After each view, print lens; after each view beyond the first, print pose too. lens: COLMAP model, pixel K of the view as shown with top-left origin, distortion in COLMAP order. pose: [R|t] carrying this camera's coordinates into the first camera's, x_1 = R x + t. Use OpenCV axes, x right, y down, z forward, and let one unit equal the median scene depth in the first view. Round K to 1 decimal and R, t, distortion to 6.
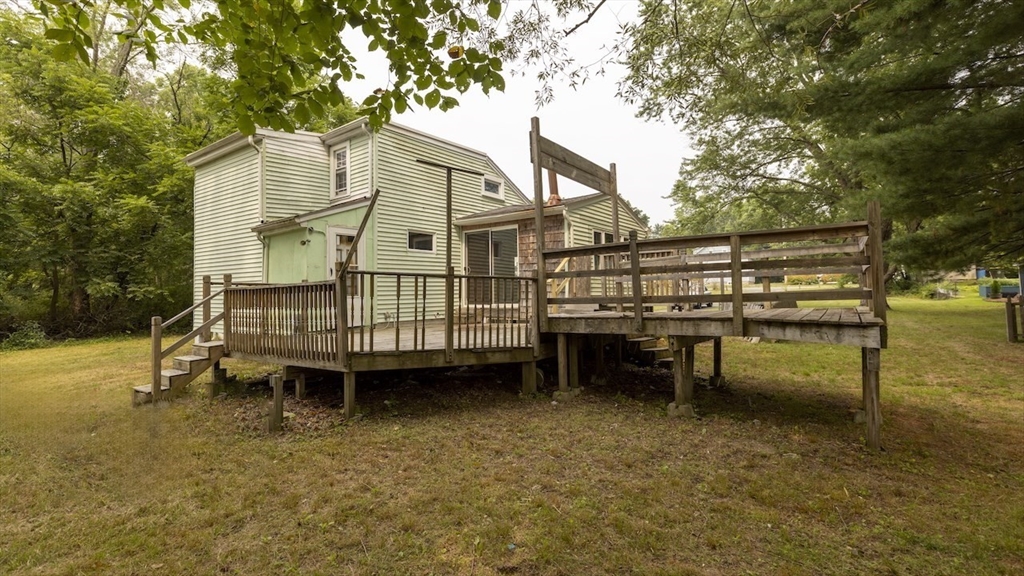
lens RADIAL K [[467.8, 0, 507.6], [0, 467.8, 284.7], [0, 0, 1]] dist [0.003103, 0.000162]
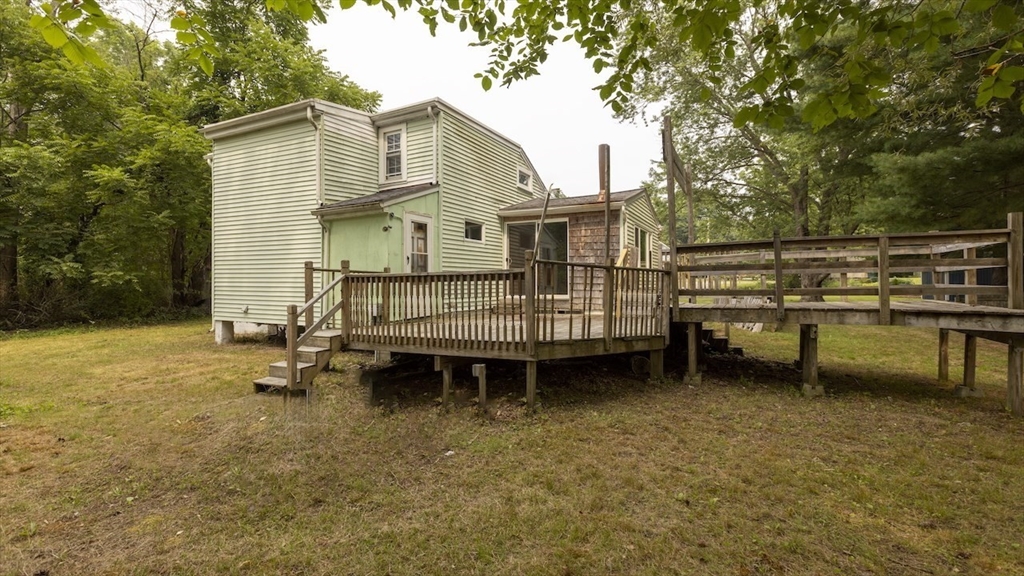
lens RADIAL K [[467.8, 0, 461.7], [0, 467.8, 291.2], [0, 0, 1]] dist [0.003103, 0.000162]
pose [[0.984967, 0.011950, 0.172330, -0.418834], [-0.017447, 0.999385, 0.030420, 0.005679], [-0.171860, -0.032970, 0.984569, 0.025917]]
